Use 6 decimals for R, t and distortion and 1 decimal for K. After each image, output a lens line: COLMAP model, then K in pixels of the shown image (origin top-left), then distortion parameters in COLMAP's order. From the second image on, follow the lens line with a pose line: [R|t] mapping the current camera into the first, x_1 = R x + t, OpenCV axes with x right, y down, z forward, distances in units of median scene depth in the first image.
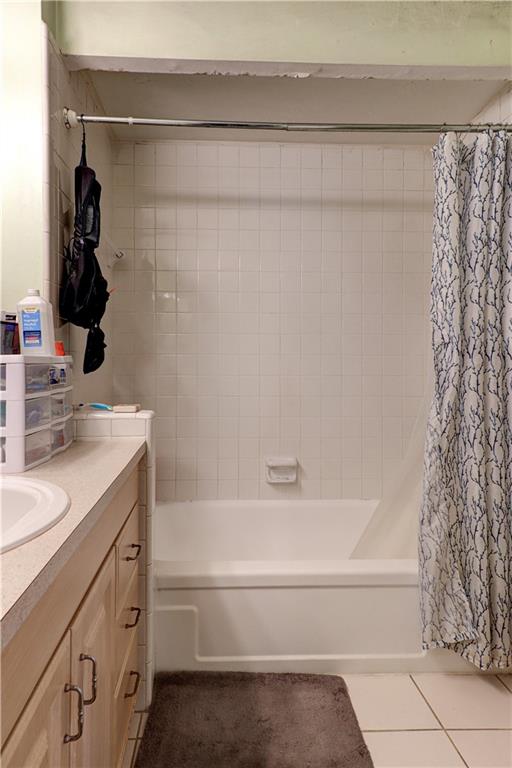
lens RADIAL K [[426.5, 0, 220.7], [0, 426.5, 367.1], [0, 0, 1]] dist [0.017561, 0.000311]
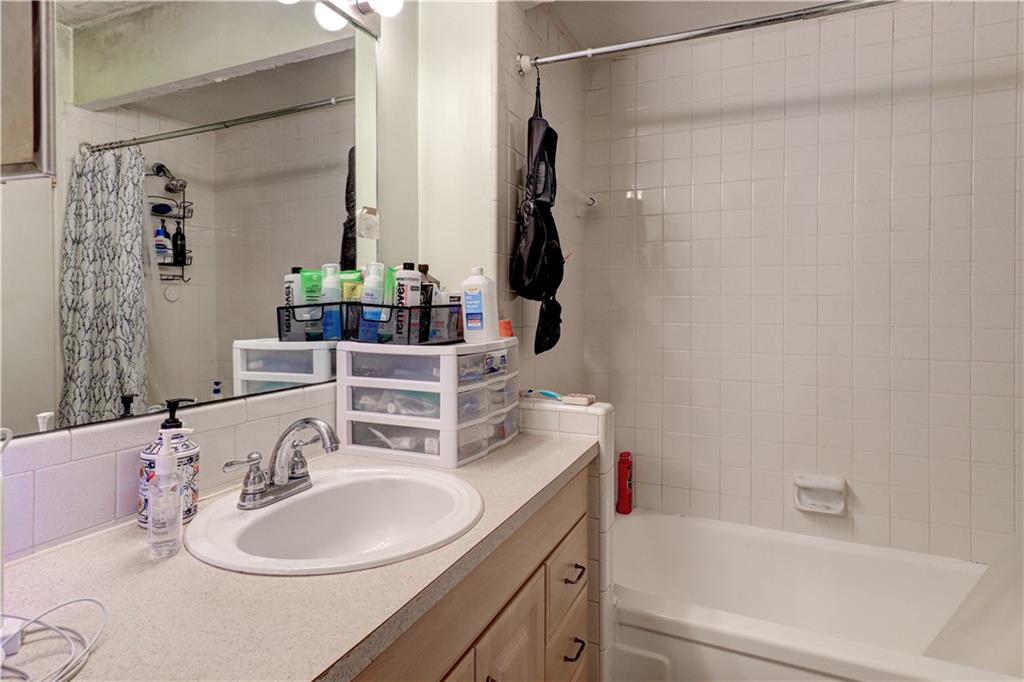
lens RADIAL K [[568.7, 0, 511.2], [0, 568.7, 303.0], [0, 0, 1]] dist [0.017561, 0.000311]
pose [[0.890832, 0.000999, -0.454332, 0.163794], [-0.000768, 0.999999, 0.000694, -0.089757], [0.454333, -0.000269, 0.890832, -0.059872]]
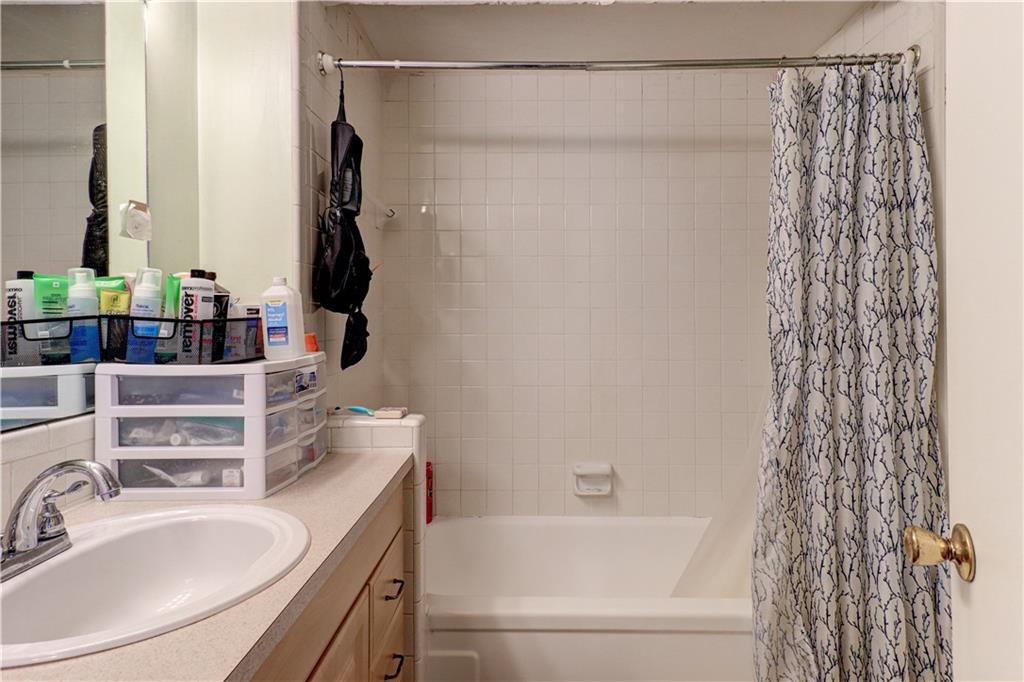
lens RADIAL K [[569.7, 0, 520.5], [0, 569.7, 313.7], [0, 0, 1]] dist [0.016000, -0.000036]
pose [[0.998835, -0.003578, -0.048117, 0.082549], [0.003402, 0.999987, -0.003724, -0.087714], [0.048130, 0.003556, 0.998835, -0.096976]]
